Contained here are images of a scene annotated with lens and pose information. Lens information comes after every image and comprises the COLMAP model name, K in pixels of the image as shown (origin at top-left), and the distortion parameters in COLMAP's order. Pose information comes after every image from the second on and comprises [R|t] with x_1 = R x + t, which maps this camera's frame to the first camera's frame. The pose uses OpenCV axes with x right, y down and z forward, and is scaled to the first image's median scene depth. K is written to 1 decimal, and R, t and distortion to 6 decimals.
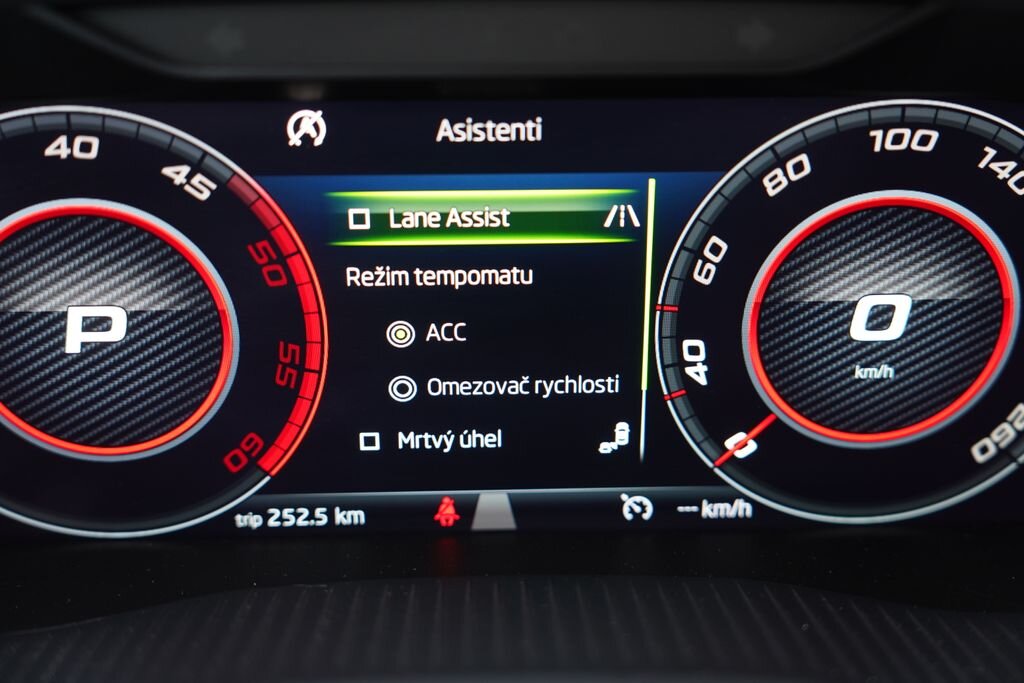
lens RADIAL K [[1201.4, 0, 509.1], [0, 1201.4, 339.8], [0, 0, 1]] dist [0.094944, 0.000000]
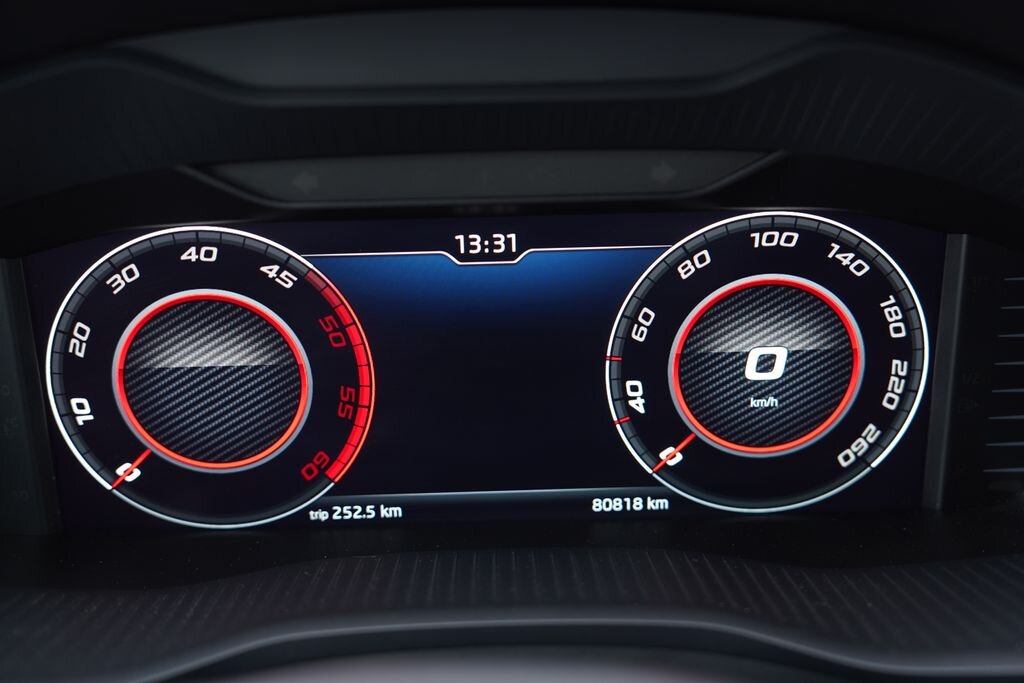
lens RADIAL K [[1258.4, 0, 506.8], [0, 1258.4, 351.3], [0, 0, 1]] dist [0.124959, 0.000000]
pose [[0.999432, -0.014261, -0.030533, 0.050698], [0.013204, 0.999317, -0.034526, 0.014527], [0.031005, 0.034104, 0.998937, -0.478425]]
